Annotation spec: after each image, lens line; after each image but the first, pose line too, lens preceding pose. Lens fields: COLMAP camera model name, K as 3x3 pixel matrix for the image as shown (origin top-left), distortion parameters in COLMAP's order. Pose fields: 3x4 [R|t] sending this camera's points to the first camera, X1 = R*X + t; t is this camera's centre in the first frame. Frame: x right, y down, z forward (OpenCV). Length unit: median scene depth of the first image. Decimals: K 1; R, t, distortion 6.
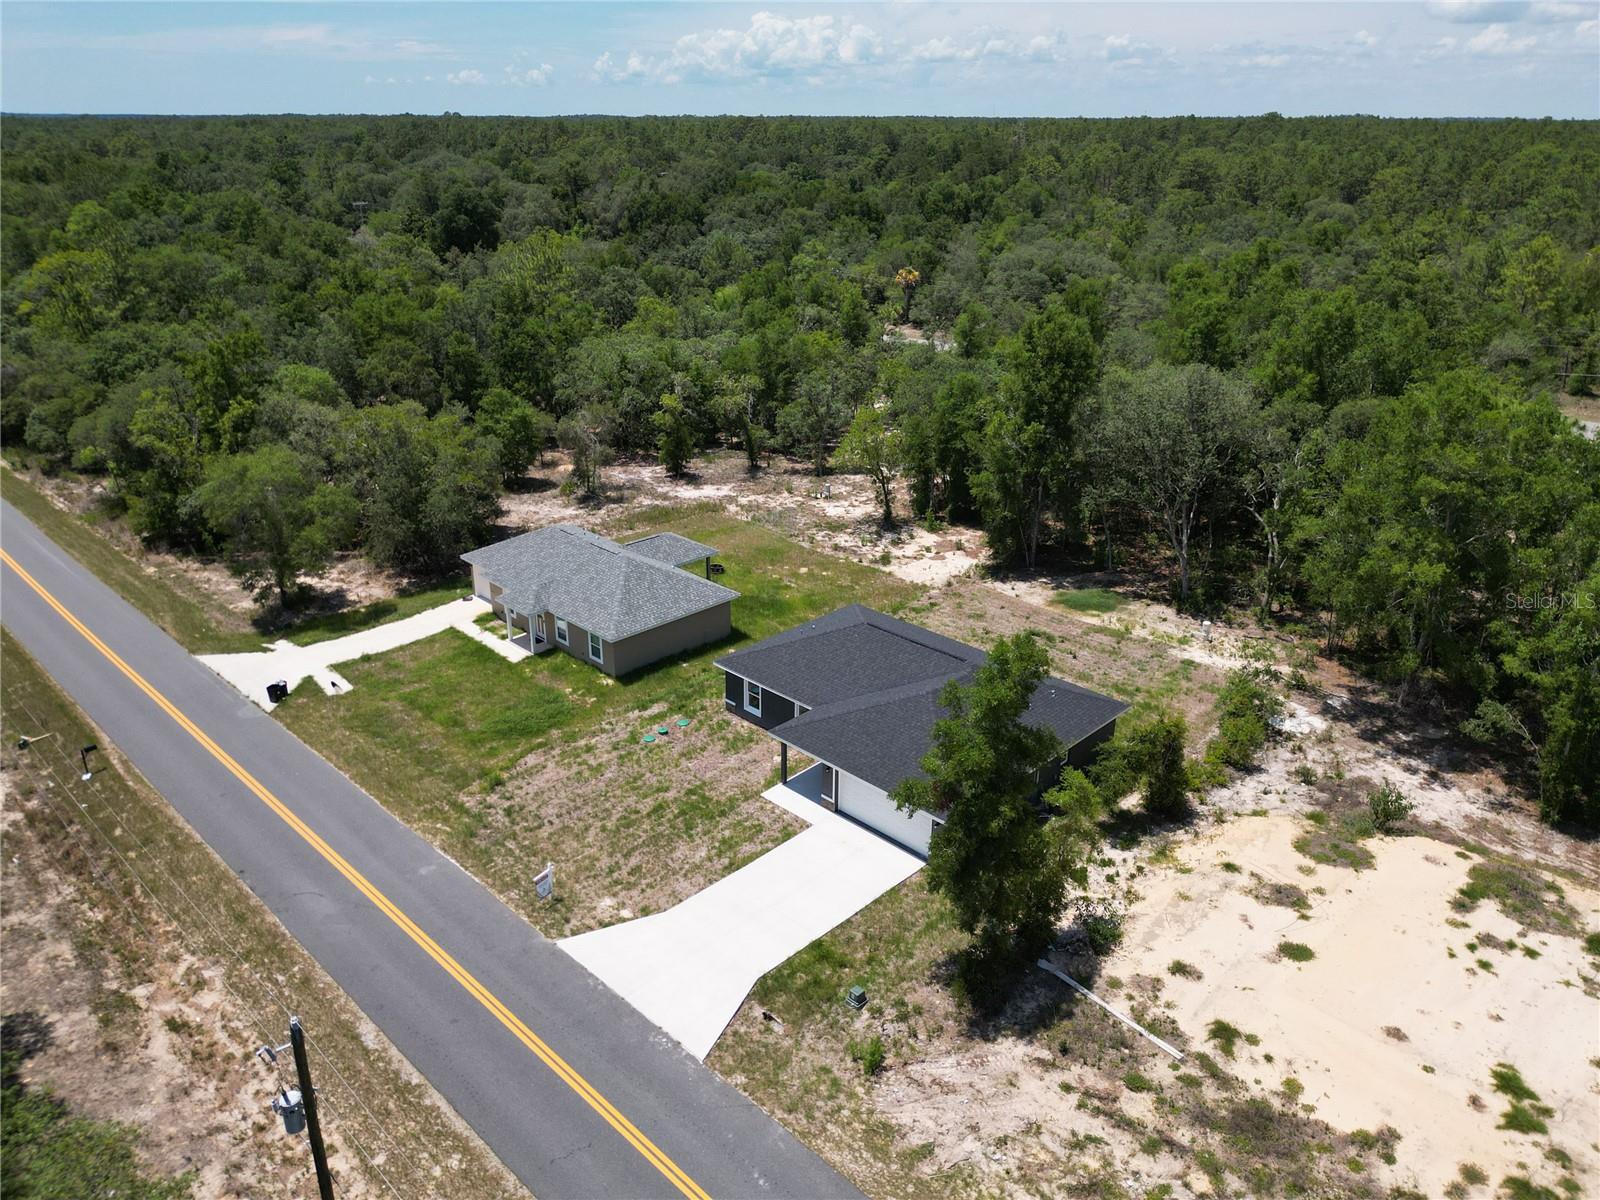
lens RADIAL K [[1137.7, 0, 800.0], [0, 1137.7, 600.0], [0, 0, 1]] dist [0.064775, -0.093090]
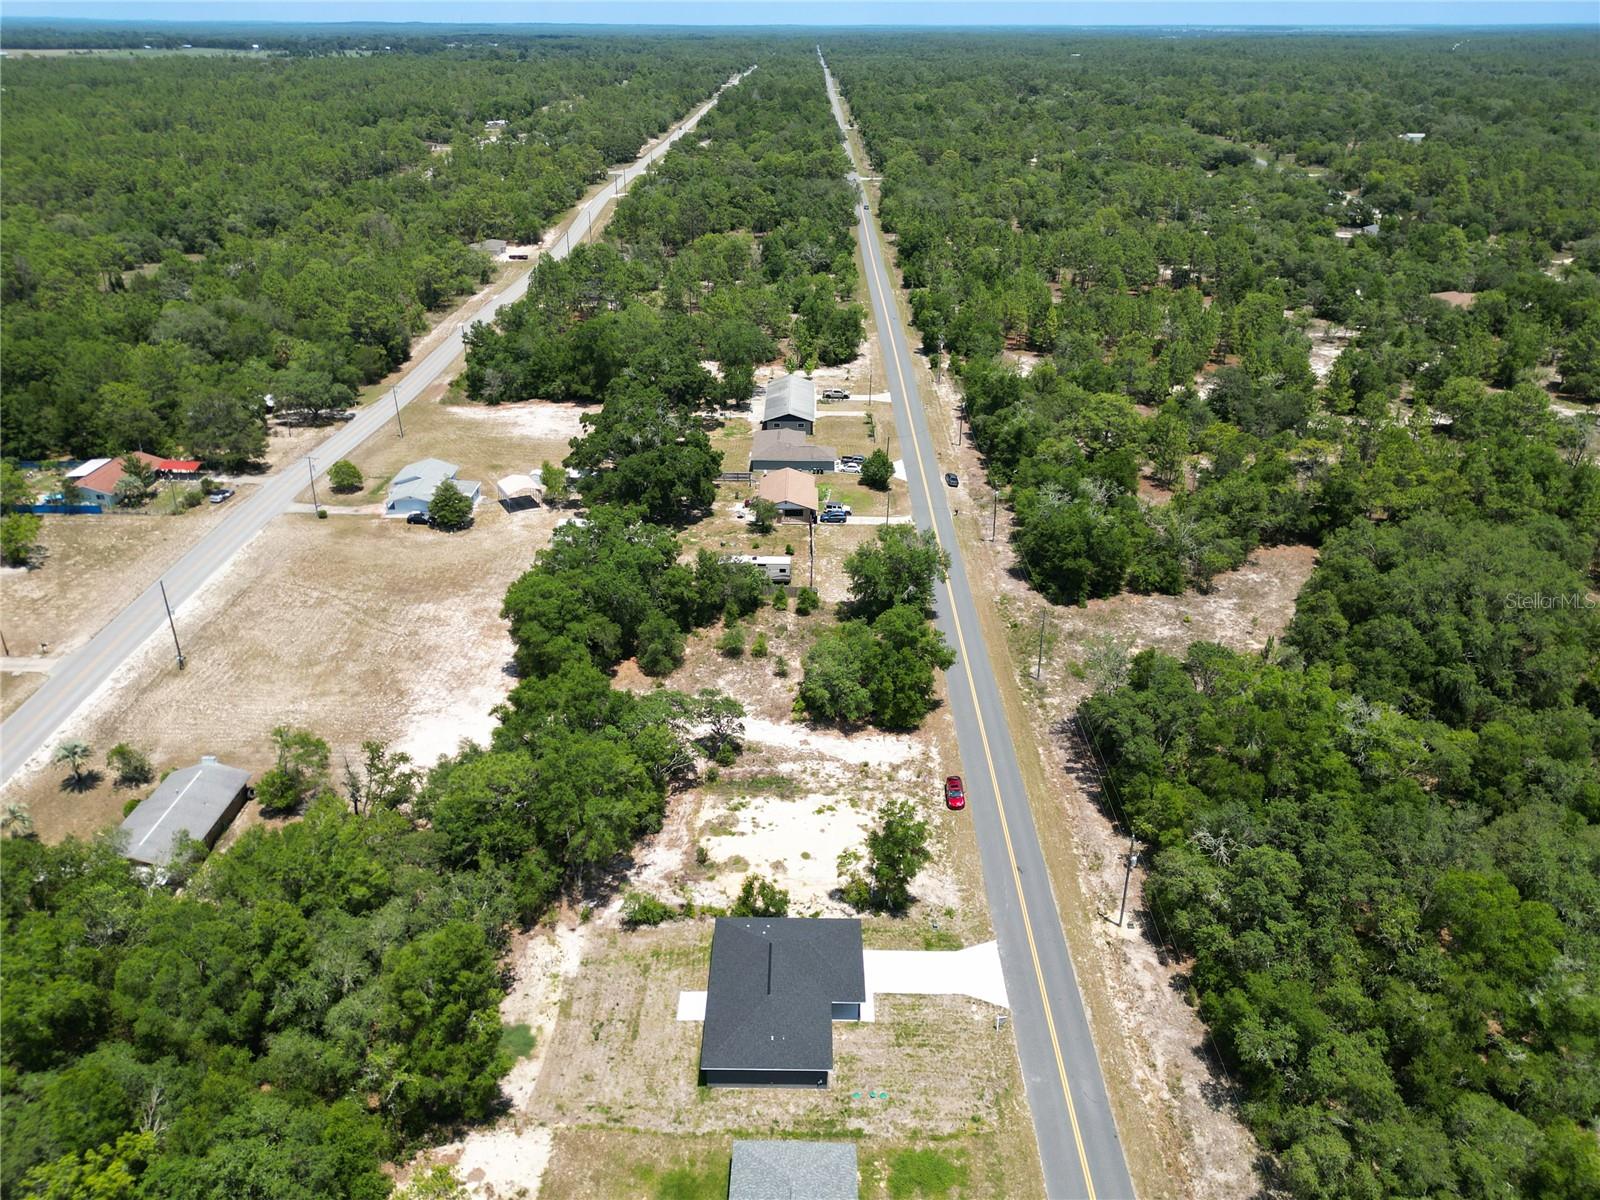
lens RADIAL K [[1133.4, 0, 788.7], [0, 1133.4, 596.4], [0, 0, 1]] dist [0.070751, -0.066089]
pose [[-0.692055, -0.328888, 0.642567, -0.882131], [0.276074, 0.701903, 0.656594, -1.545043], [-0.666966, 0.631795, -0.394958, 1.304294]]
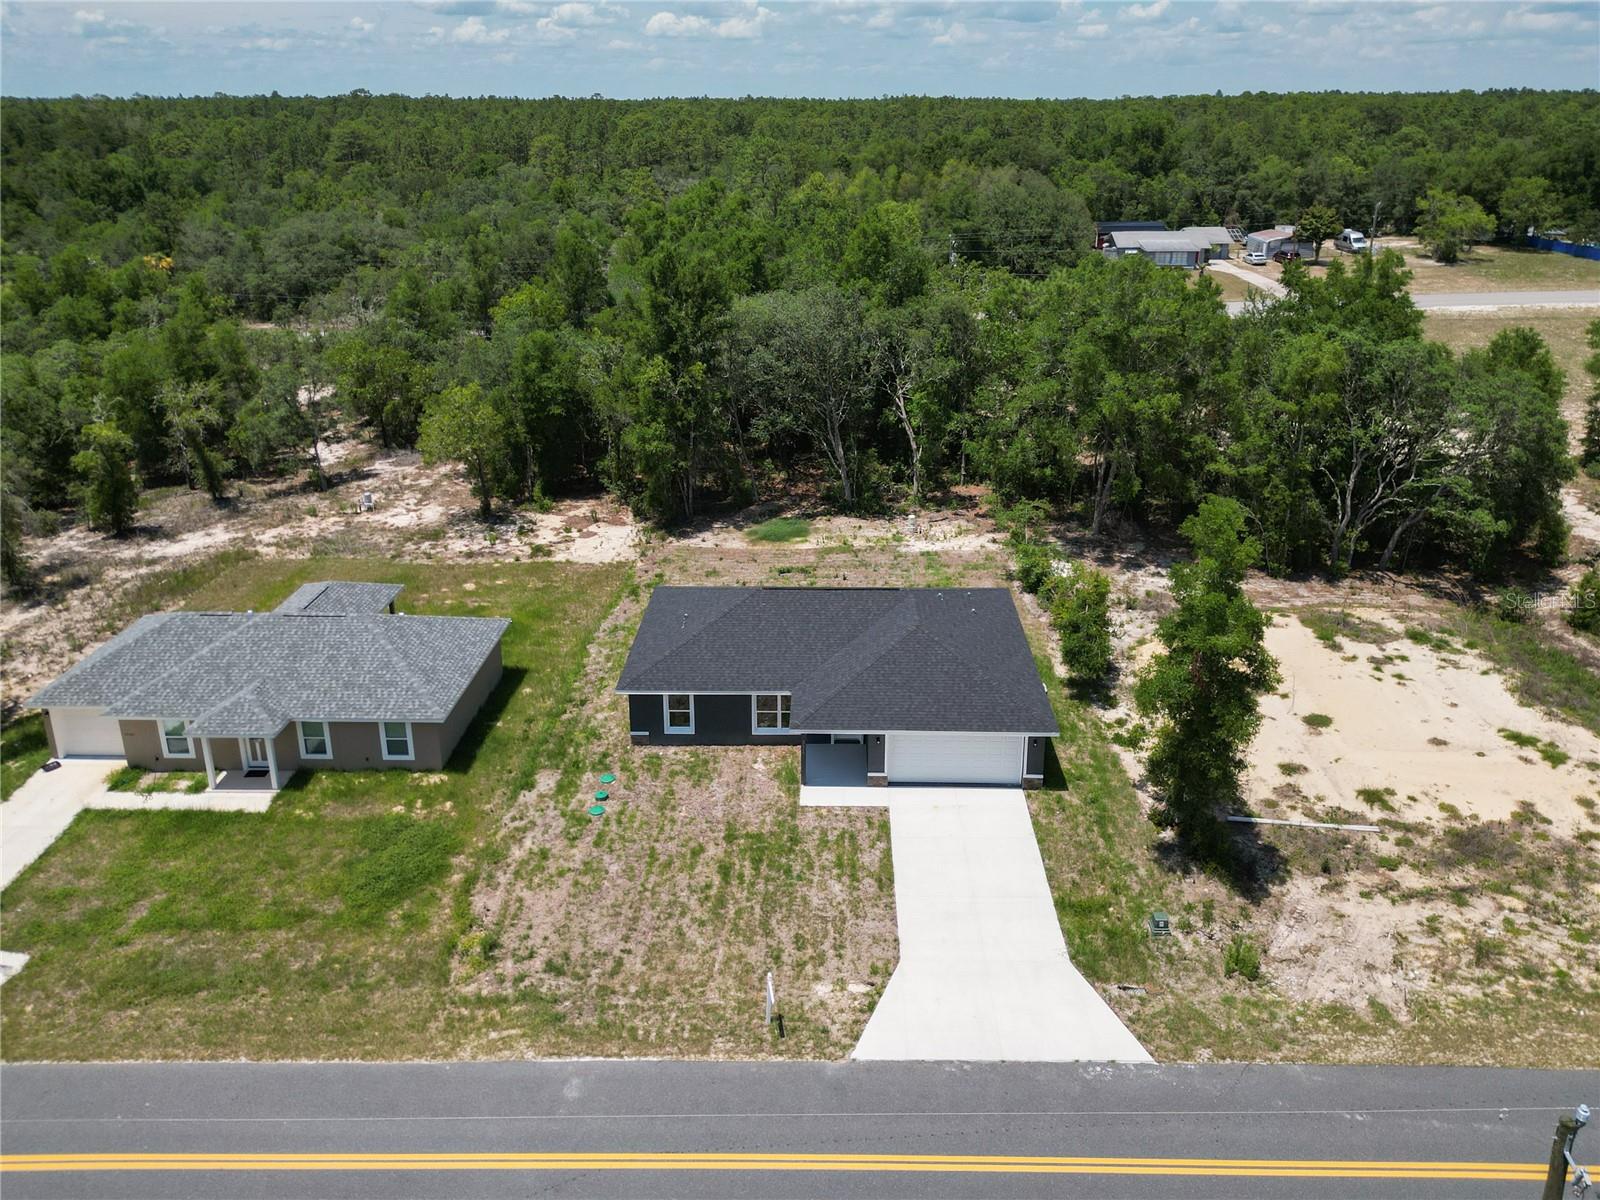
lens RADIAL K [[1143.0, 0, 816.2], [0, 1143.0, 544.8], [0, 0, 1]] dist [0.060455, -0.051016]
pose [[0.724480, -0.250934, 0.641998, -0.479212], [0.271191, 0.960034, 0.069210, -0.063124], [-0.633707, 0.123963, 0.763576, 0.300136]]
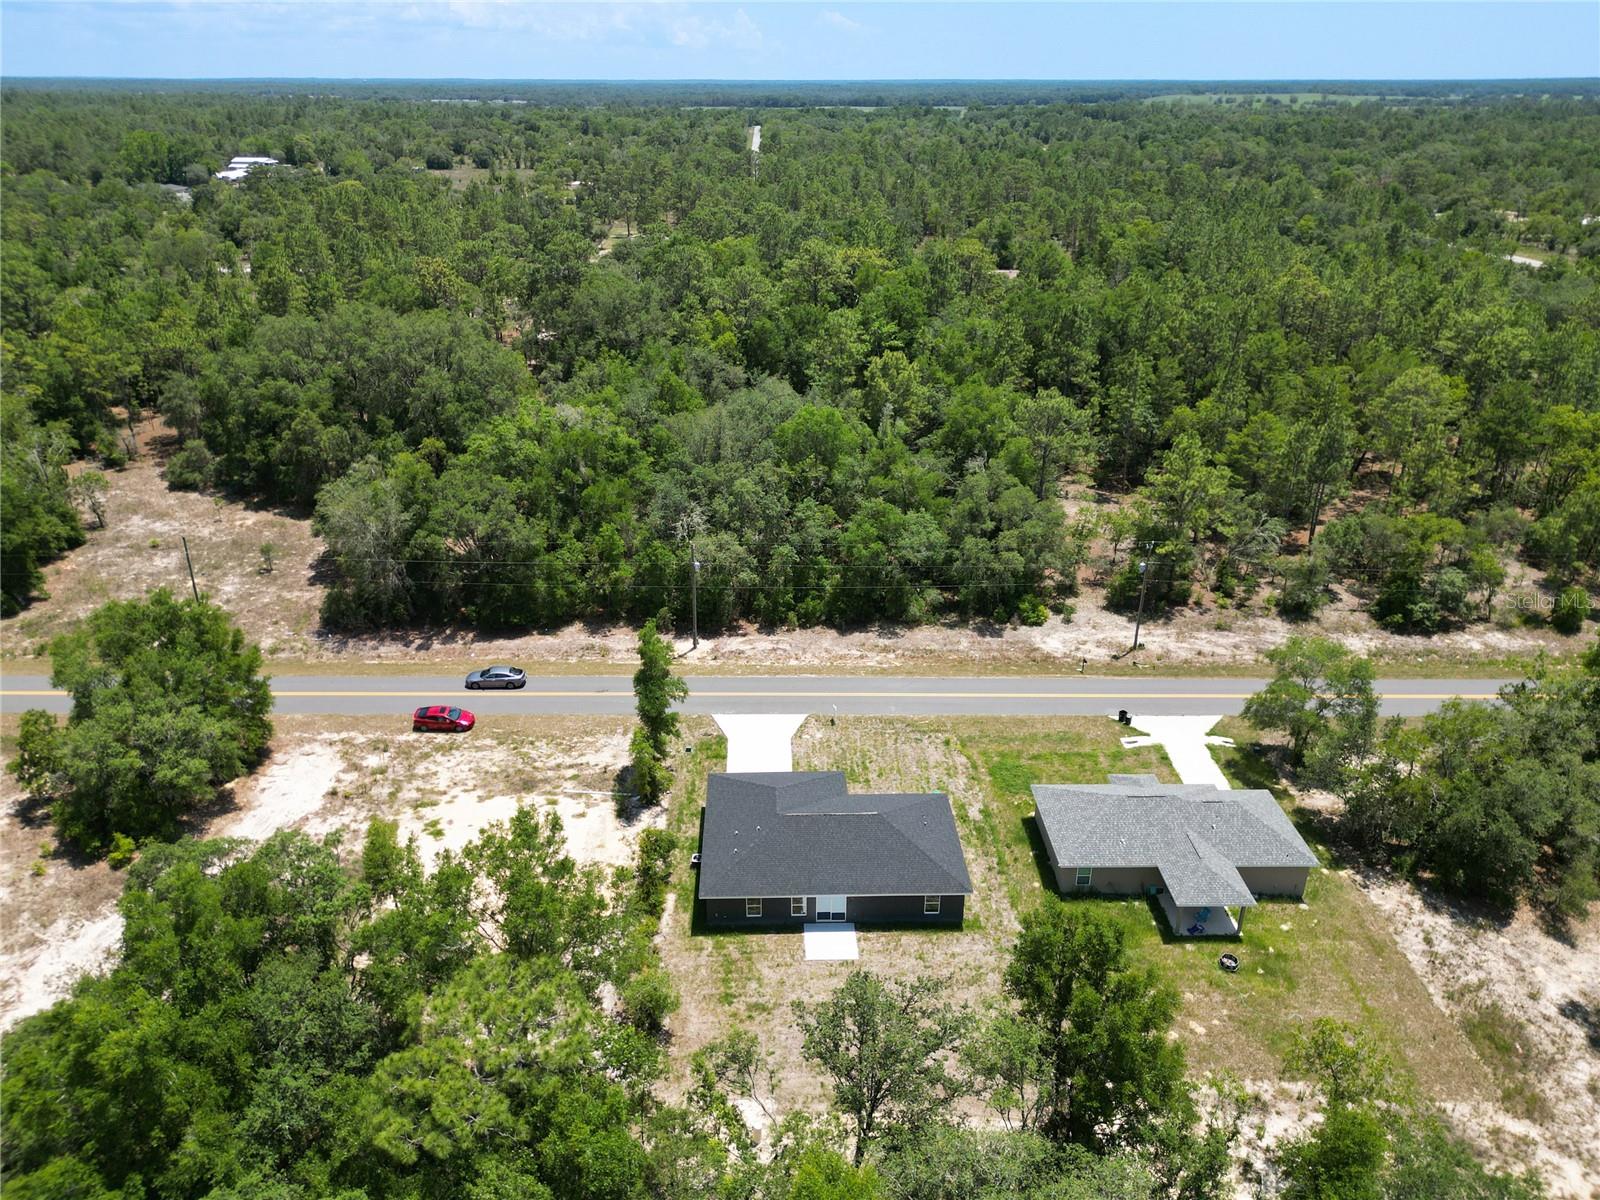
lens RADIAL K [[1120.7, 0, 790.1], [0, 1120.7, 597.3], [0, 0, 1]] dist [0.082451, -0.098923]
pose [[-0.692657, 0.297521, -0.657045, 0.944178], [-0.282140, 0.726606, 0.626451, -0.987167], [0.663795, 0.619294, -0.419346, 1.357015]]
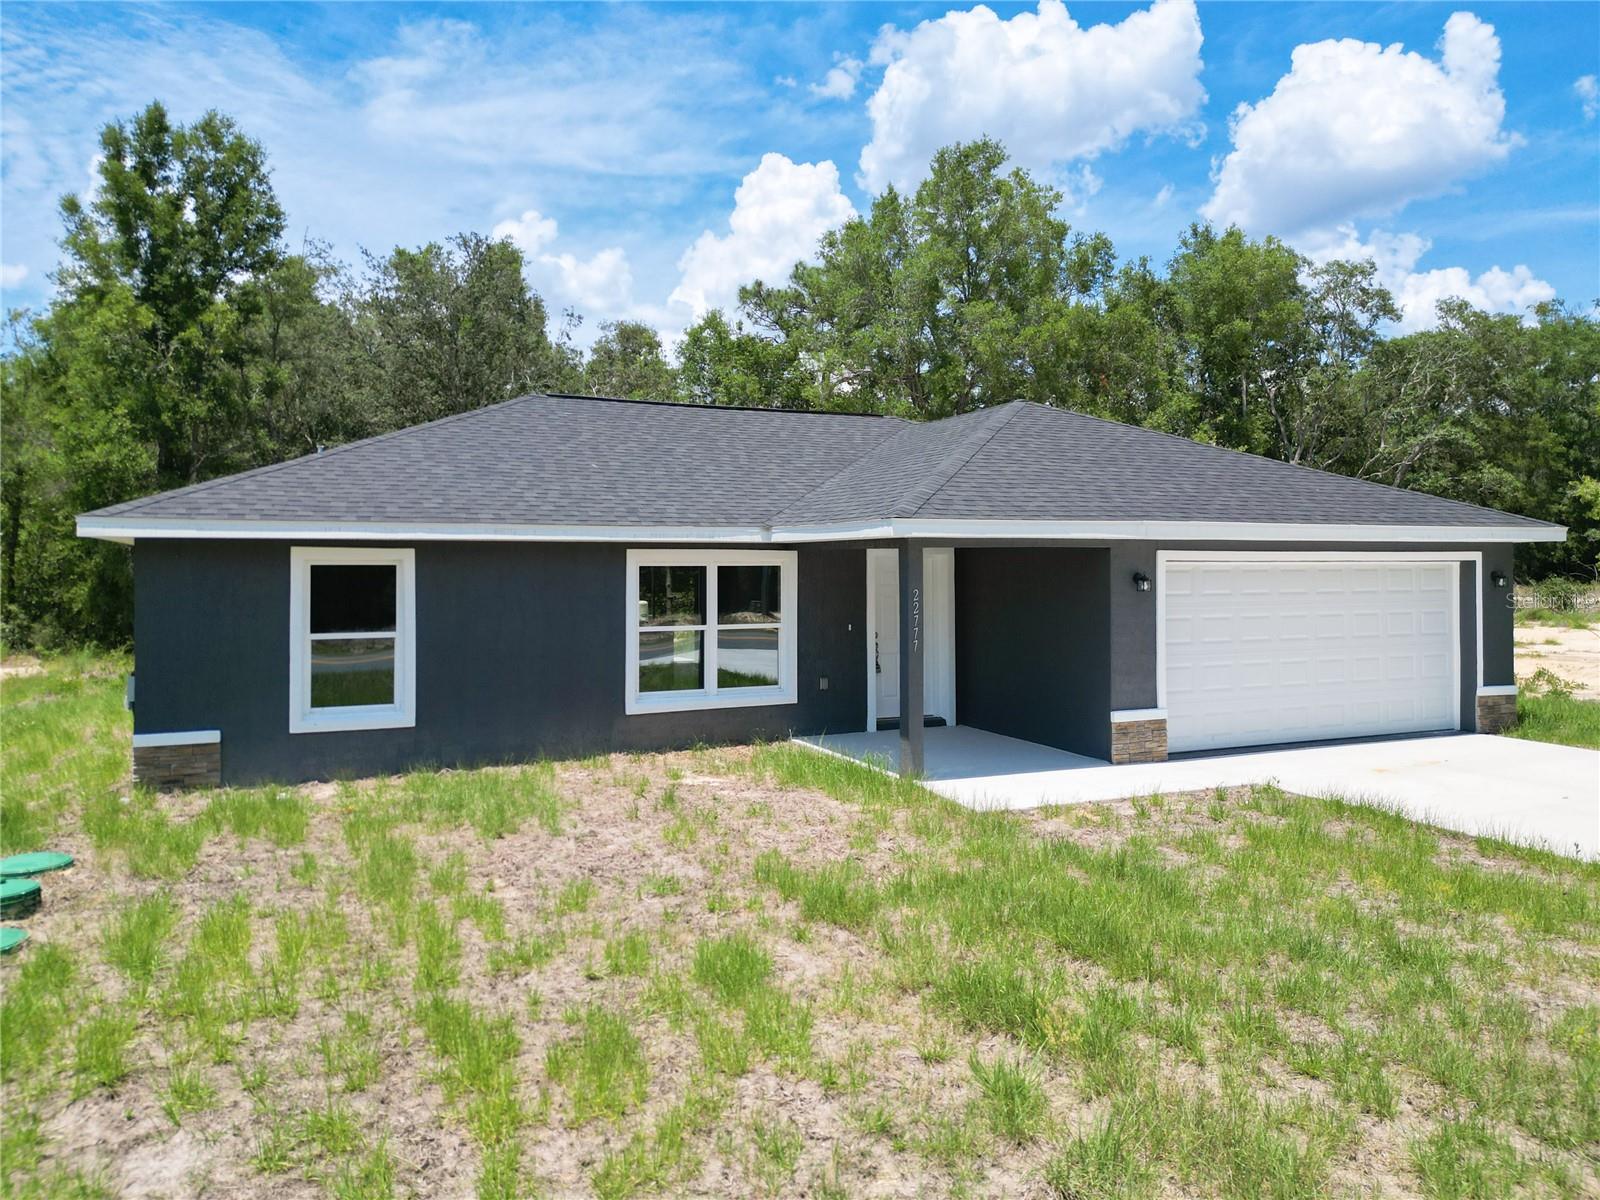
lens RADIAL K [[1161.1, 0, 795.0], [0, 1161.1, 559.8], [0, 0, 1]] dist [0.054906, -0.063900]
pose [[0.353467, 0.001009, 0.935446, -0.223011], [0.364426, 0.920846, -0.138695, 0.134513], [-0.861542, 0.389925, 0.325121, 0.870532]]
